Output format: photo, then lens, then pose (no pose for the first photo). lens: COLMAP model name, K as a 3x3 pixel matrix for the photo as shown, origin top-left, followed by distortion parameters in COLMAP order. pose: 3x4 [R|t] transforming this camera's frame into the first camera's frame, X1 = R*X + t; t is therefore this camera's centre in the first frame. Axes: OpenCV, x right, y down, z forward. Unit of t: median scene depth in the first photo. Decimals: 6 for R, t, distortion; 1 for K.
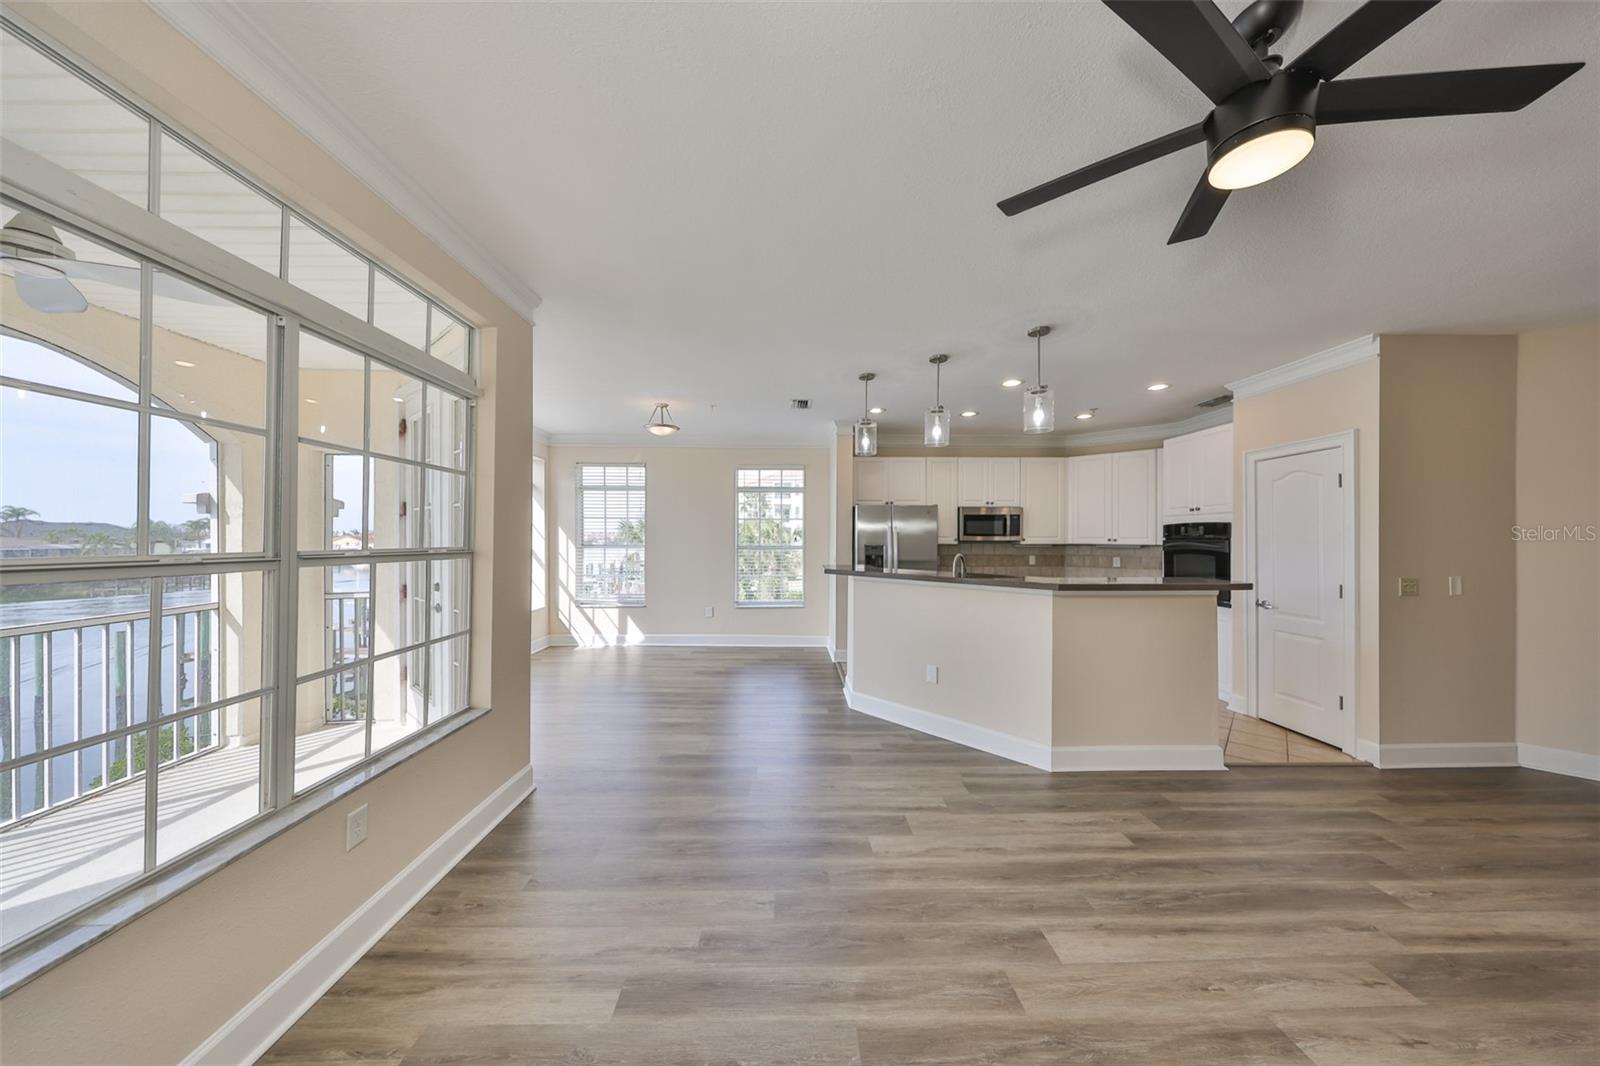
lens RADIAL K [[516.5, 0, 791.0], [0, 516.5, 539.0], [0, 0, 1]] dist [-0.000226, 0.000100]
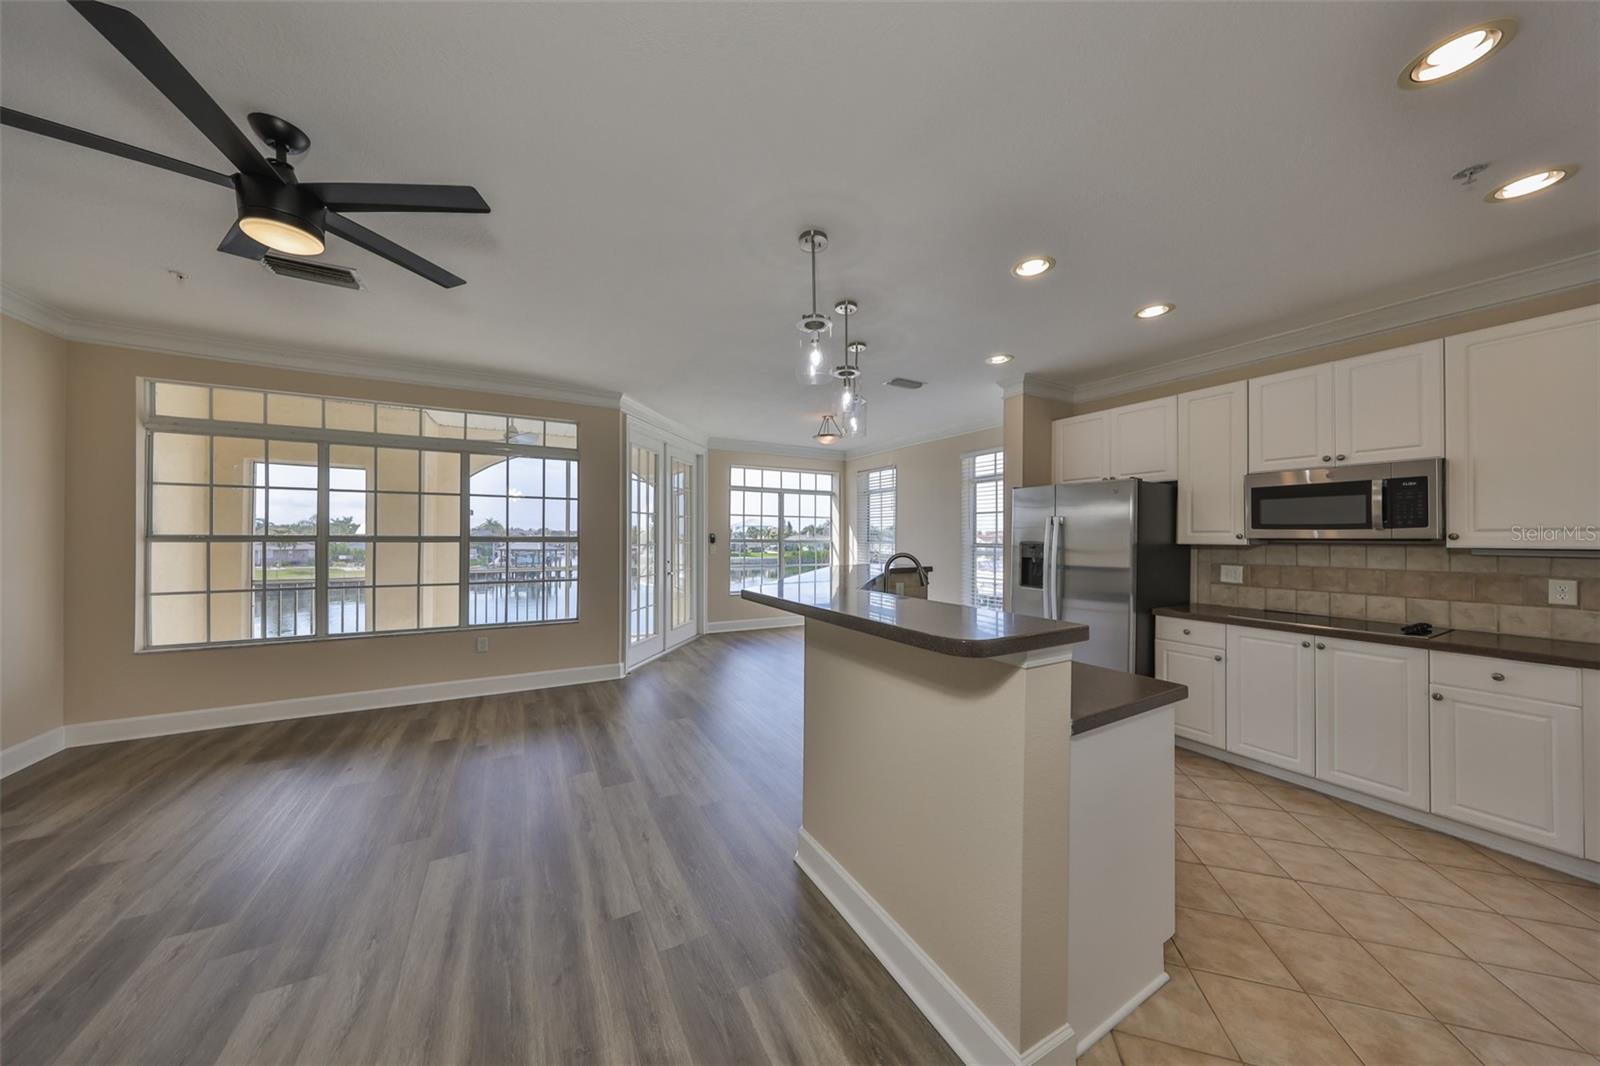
lens RADIAL K [[500.4, 0, 779.7], [0, 500.4, 532.9], [0, 0, 1]] dist [-0.000417, 0.000166]
pose [[0.440045, -0.004707, -0.897963, 0.950579], [-0.006177, 0.999947, -0.008269, 0.008539], [0.897954, 0.009186, 0.439993, 0.577923]]
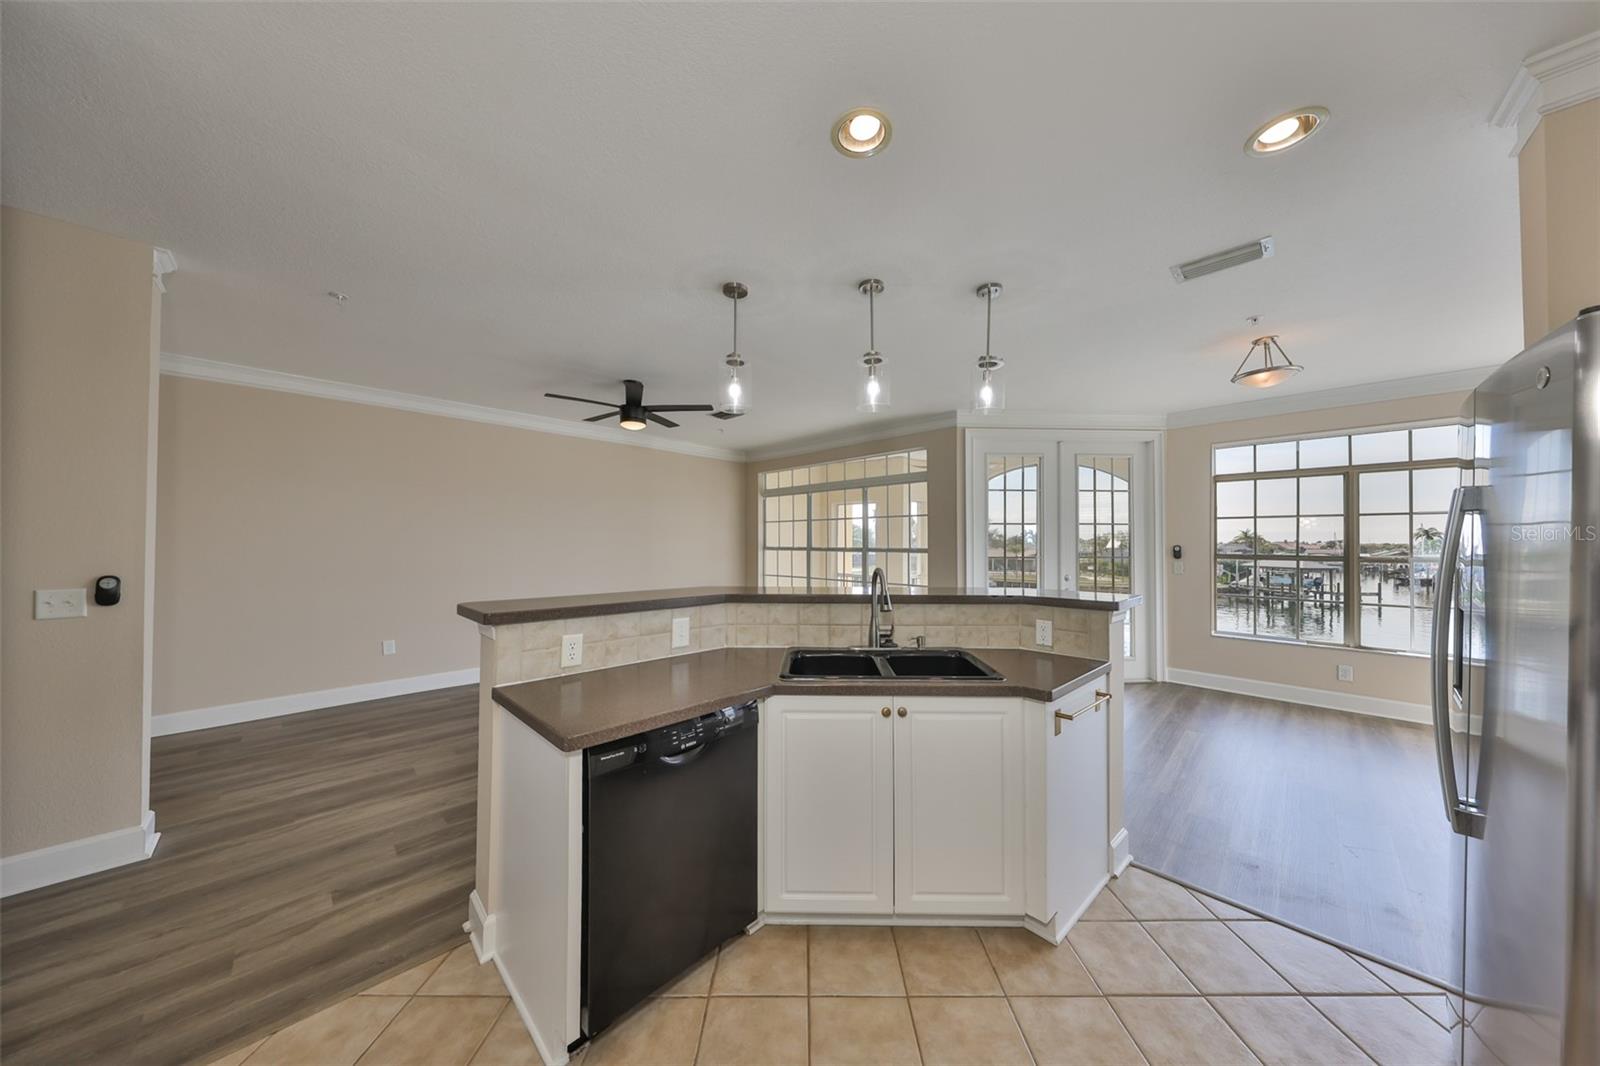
lens RADIAL K [[496.4, 0, 797.0], [0, 496.4, 537.5], [0, 0, 1]] dist [0.000265, 0.000040]
pose [[-0.729784, -0.017965, -0.683441, 0.832065], [-0.009479, 0.999824, -0.016159, 0.006713], [0.683612, -0.005315, -0.729827, 1.445473]]
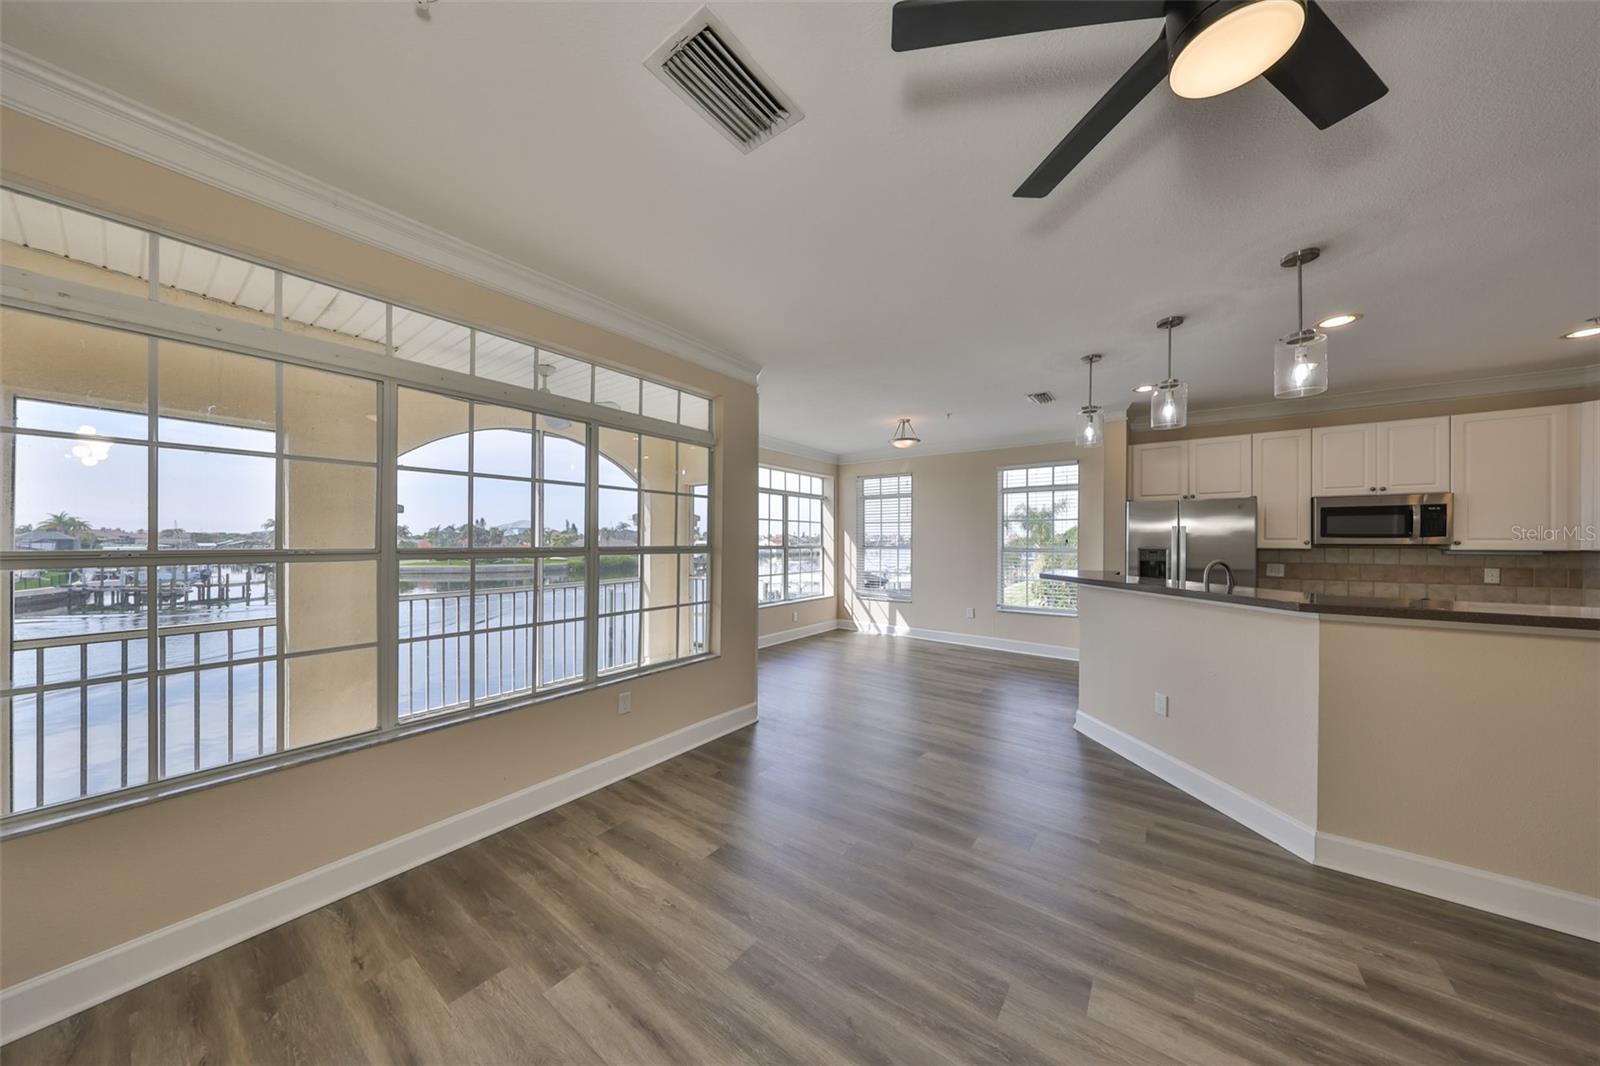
lens RADIAL K [[502.1, 0, 792.8], [0, 502.1, 539.7], [0, 0, 1]] dist [0.001069, 0.000084]
pose [[0.788217, -0.000284, -0.615398, 0.310960], [-0.001979, 0.999994, -0.002997, 0.001859], [0.615395, 0.003581, 0.788211, 0.000396]]
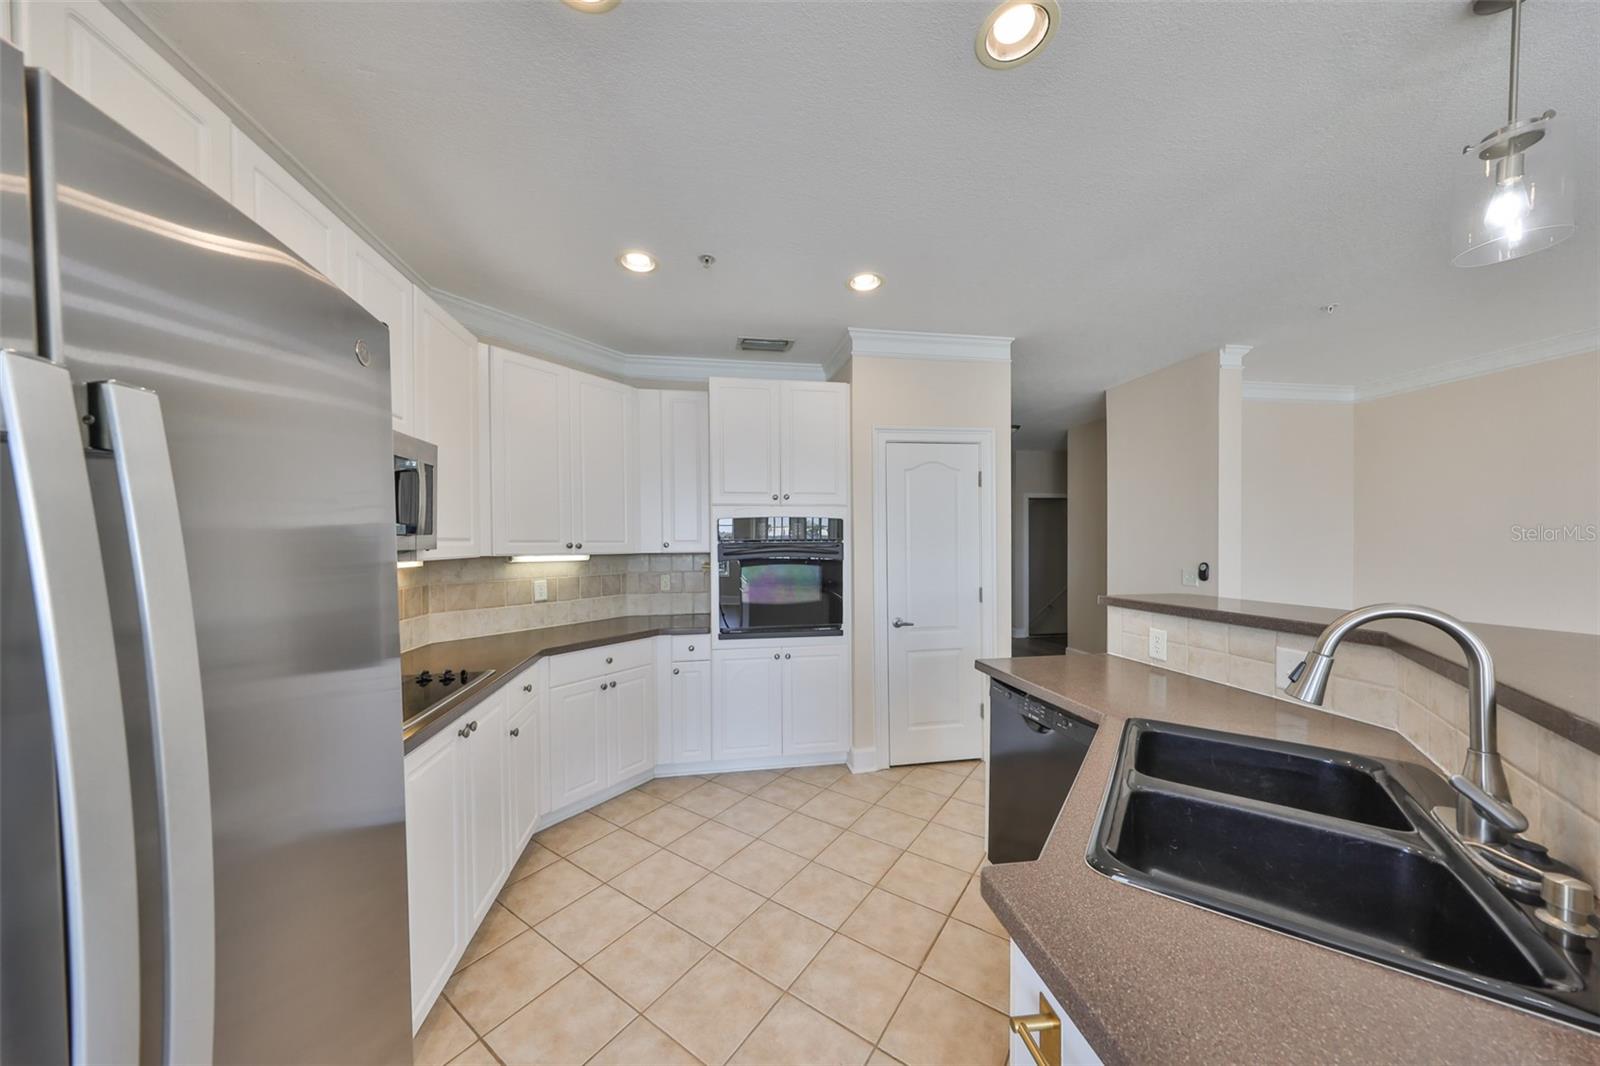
lens RADIAL K [[496.4, 0, 797.0], [0, 496.4, 537.5], [0, 0, 1]] dist [0.000265, 0.000040]
pose [[-0.127342, 0.020579, 0.991645, 0.185506], [0.014817, 0.999713, -0.018843, 0.009988], [-0.991748, 0.012294, -0.127611, 1.349139]]
